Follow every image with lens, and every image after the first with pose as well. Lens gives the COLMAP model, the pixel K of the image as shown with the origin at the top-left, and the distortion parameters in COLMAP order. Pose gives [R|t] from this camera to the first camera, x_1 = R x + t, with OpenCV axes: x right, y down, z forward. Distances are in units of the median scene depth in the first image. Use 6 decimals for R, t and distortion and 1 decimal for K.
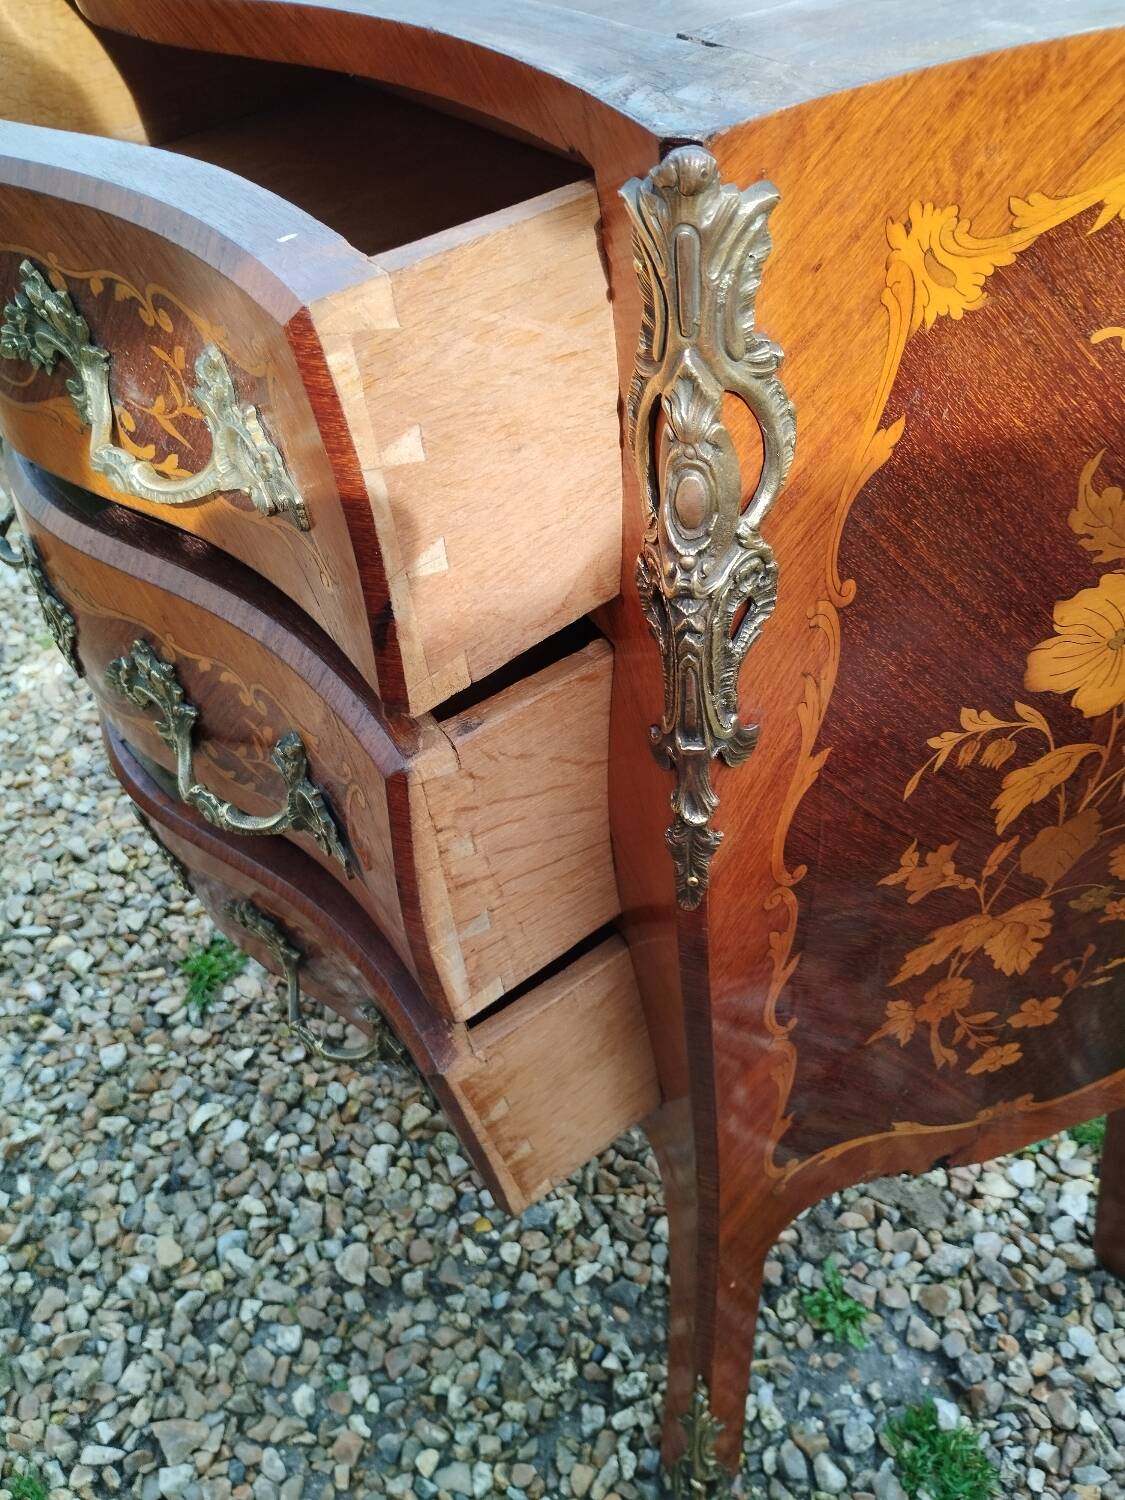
lens RADIAL K [[1305.3, 0, 582.3], [0, 1305.3, 753.8], [0, 0, 1]] dist [0.065307, -0.107408]
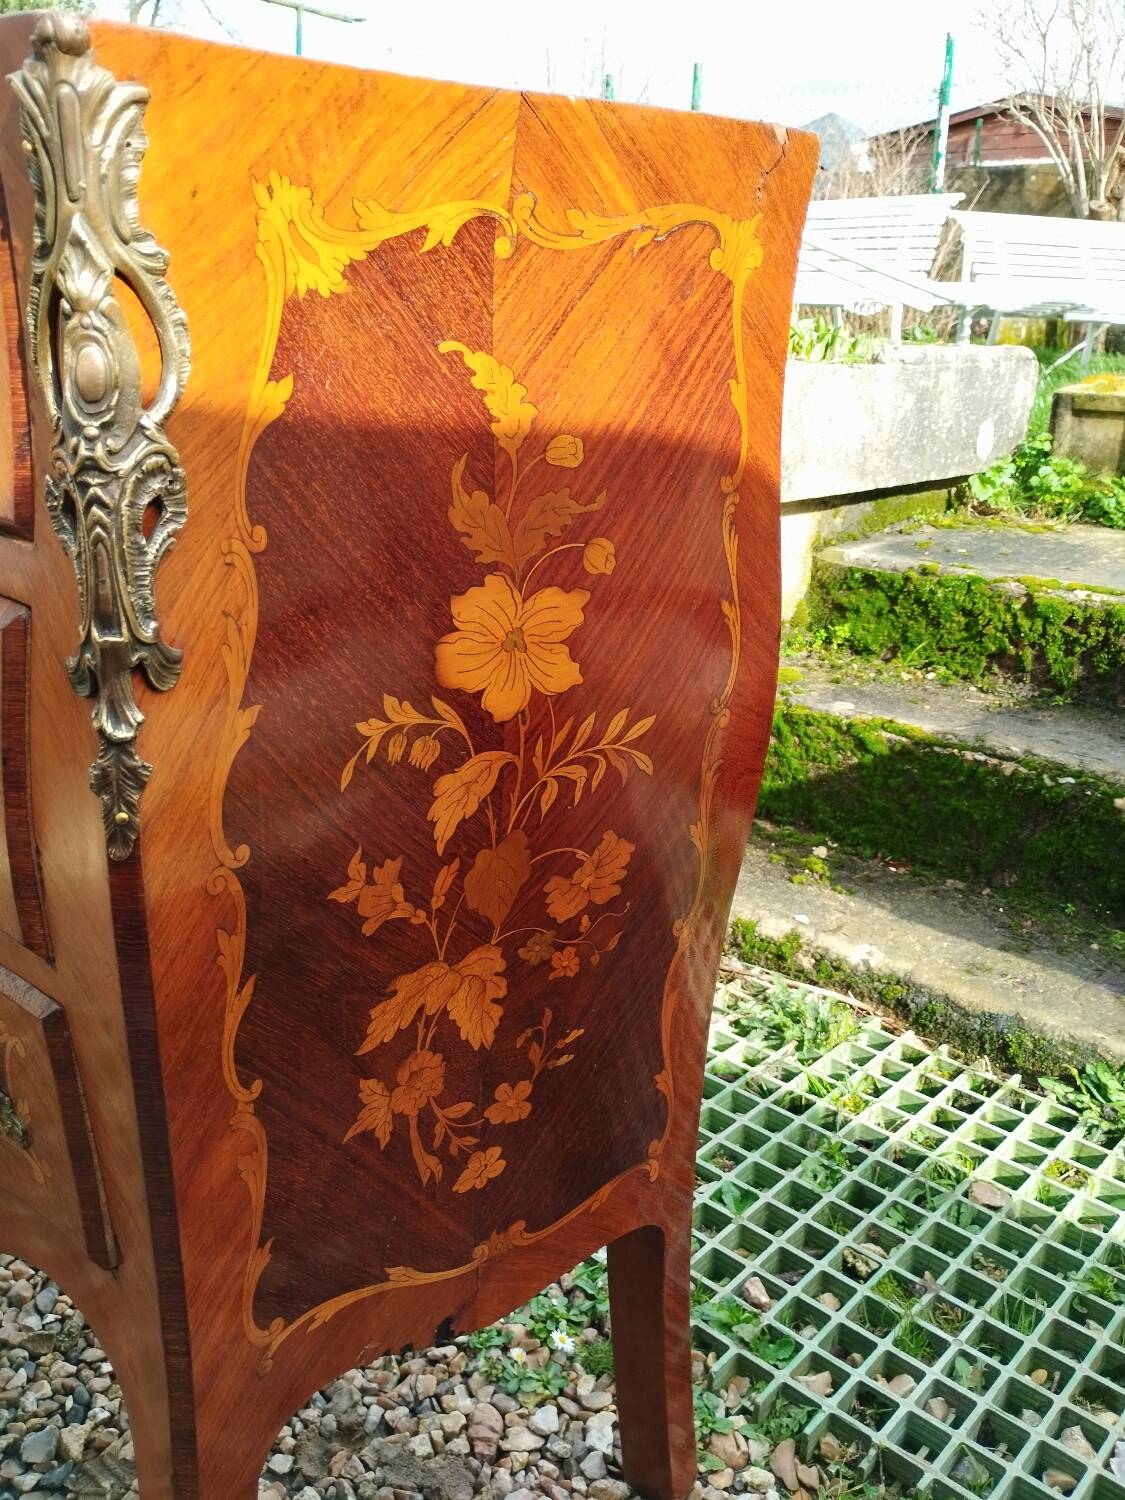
lens RADIAL K [[1281.8, 0, 585.9], [0, 1281.8, 753.7], [0, 0, 1]] dist [0.062660, -0.093878]
pose [[0.924330, -0.018045, 0.381168, 0.019791], [0.158088, 0.927238, -0.339466, 0.217807], [-0.347308, 0.374037, 0.859927, 0.021912]]
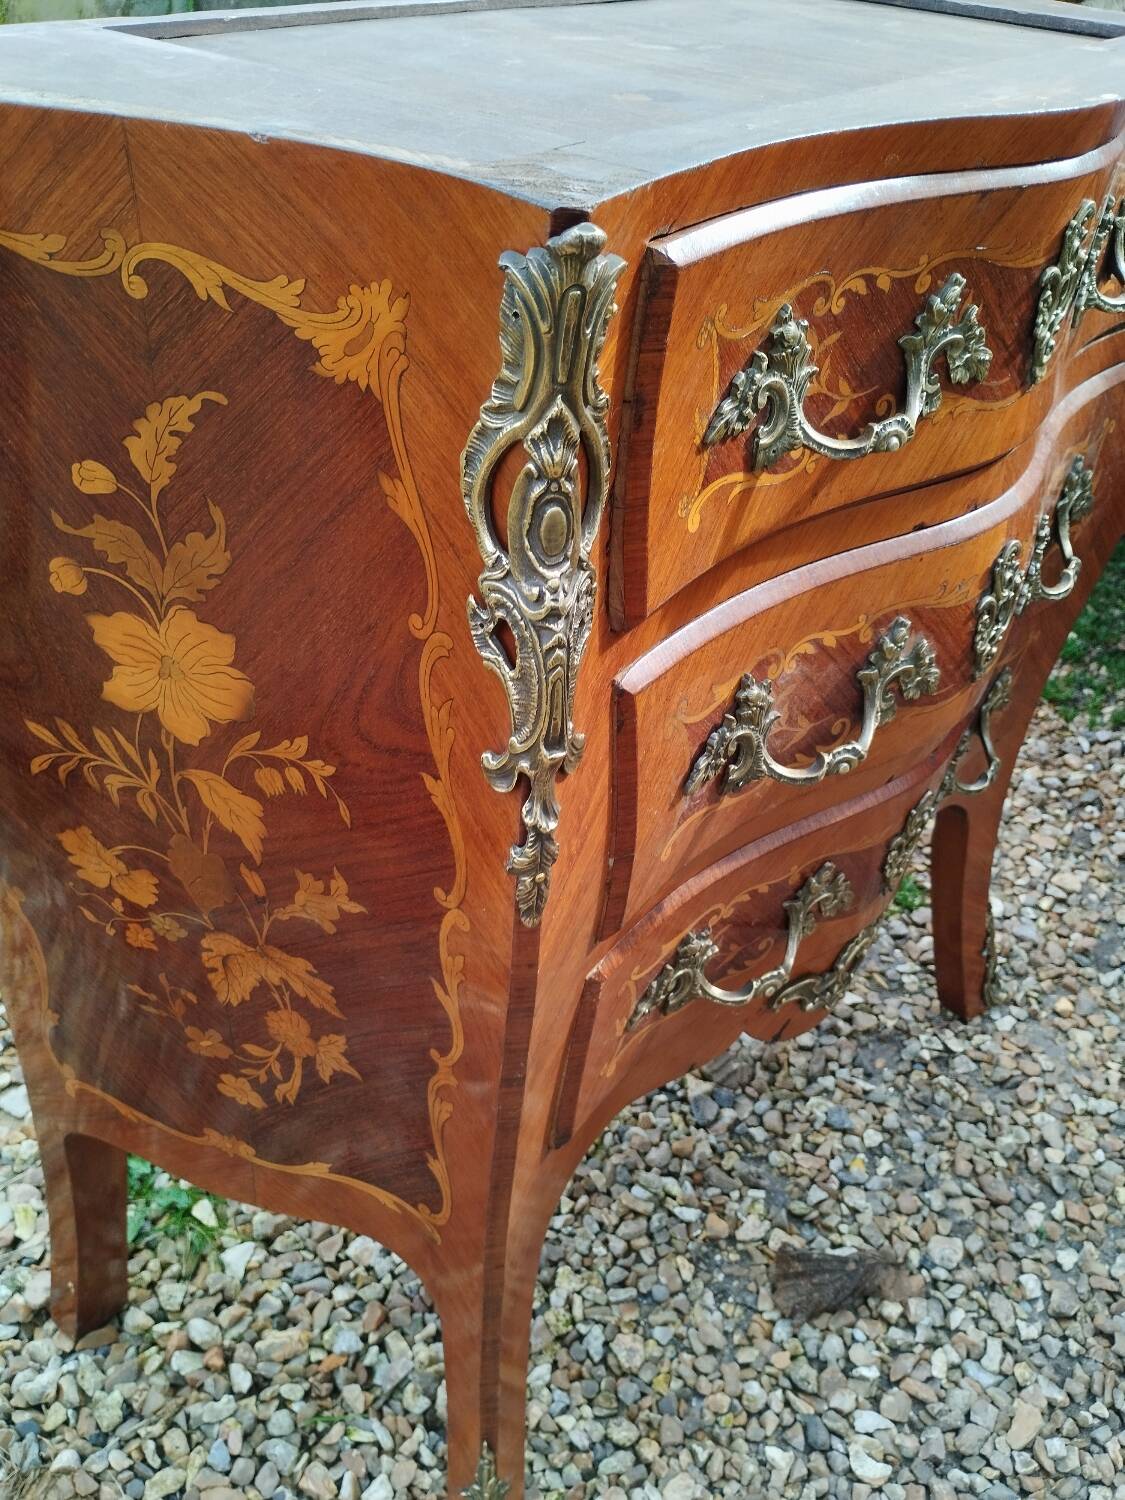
lens RADIAL K [[1265.2, 0, 554.4], [0, 1265.2, 755.9], [0, 0, 1]] dist [0.059770, -0.089171]
pose [[-0.223110, -0.537161, 0.813437, -0.798397], [0.634729, 0.553272, 0.539453, -0.656246], [-0.739825, 0.636669, 0.217511, 0.816145]]
